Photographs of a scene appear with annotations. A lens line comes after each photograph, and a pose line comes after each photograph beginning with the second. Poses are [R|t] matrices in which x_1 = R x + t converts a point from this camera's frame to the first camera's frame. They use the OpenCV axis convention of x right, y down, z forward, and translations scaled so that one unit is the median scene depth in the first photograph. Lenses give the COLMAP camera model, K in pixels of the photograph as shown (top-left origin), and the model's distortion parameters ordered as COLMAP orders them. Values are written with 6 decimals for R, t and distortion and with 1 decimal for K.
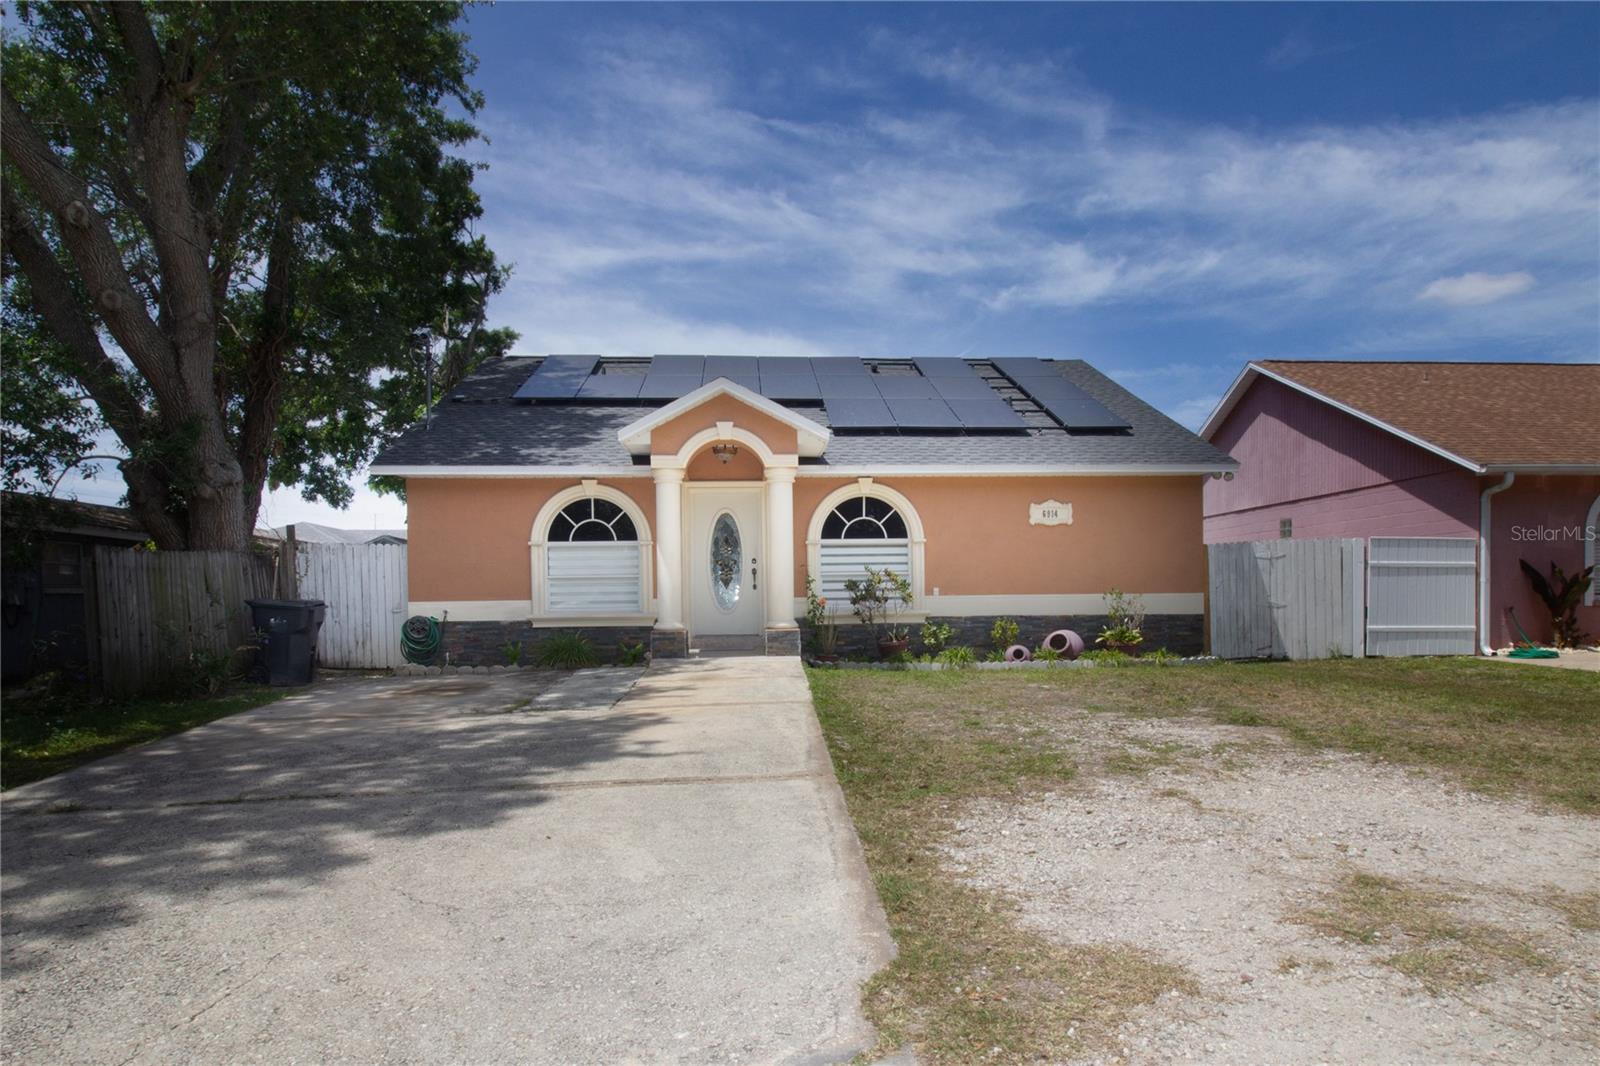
lens RADIAL K [[734.5, 0, 793.3], [0, 734.5, 518.0], [0, 0, 1]] dist [0.000597, -0.015068]
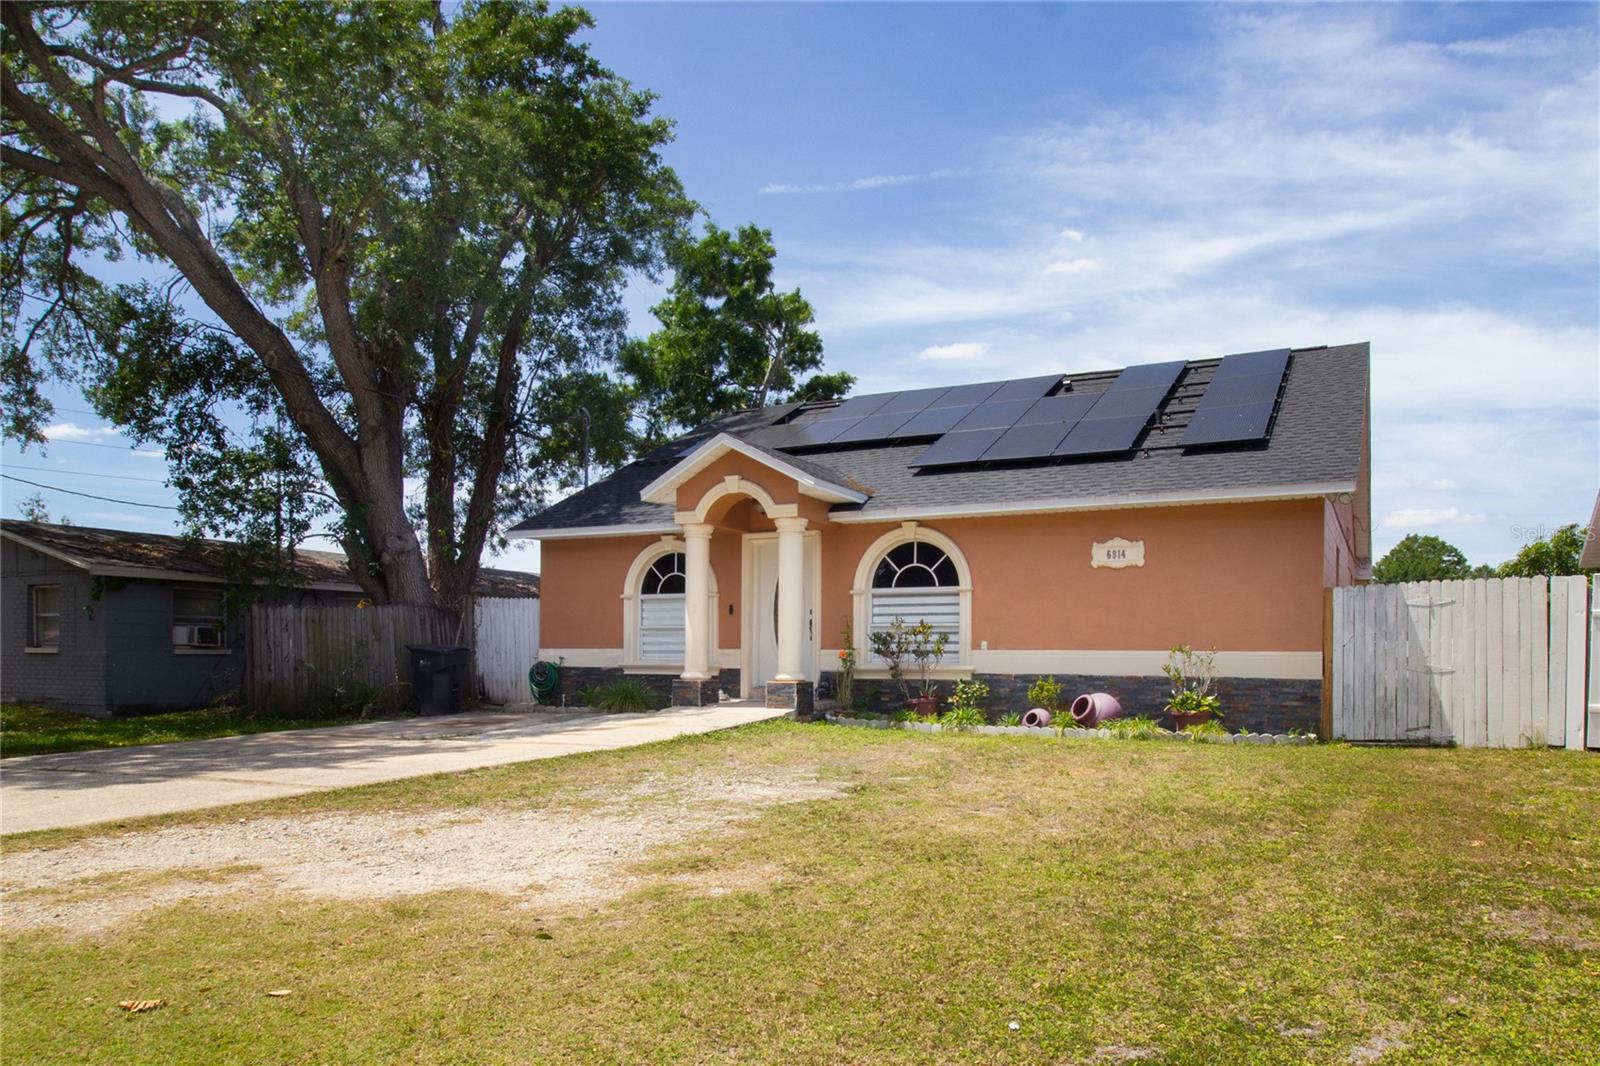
lens RADIAL K [[809.4, 0, 800.0], [0, 809.4, 547.3], [0, 0, 1]] dist [0.000236, -0.010092]
pose [[0.913550, -0.035887, -0.405139, 0.405854], [0.028894, 0.999309, -0.023366, -0.002628], [0.405698, 0.009640, 0.913956, 0.010376]]
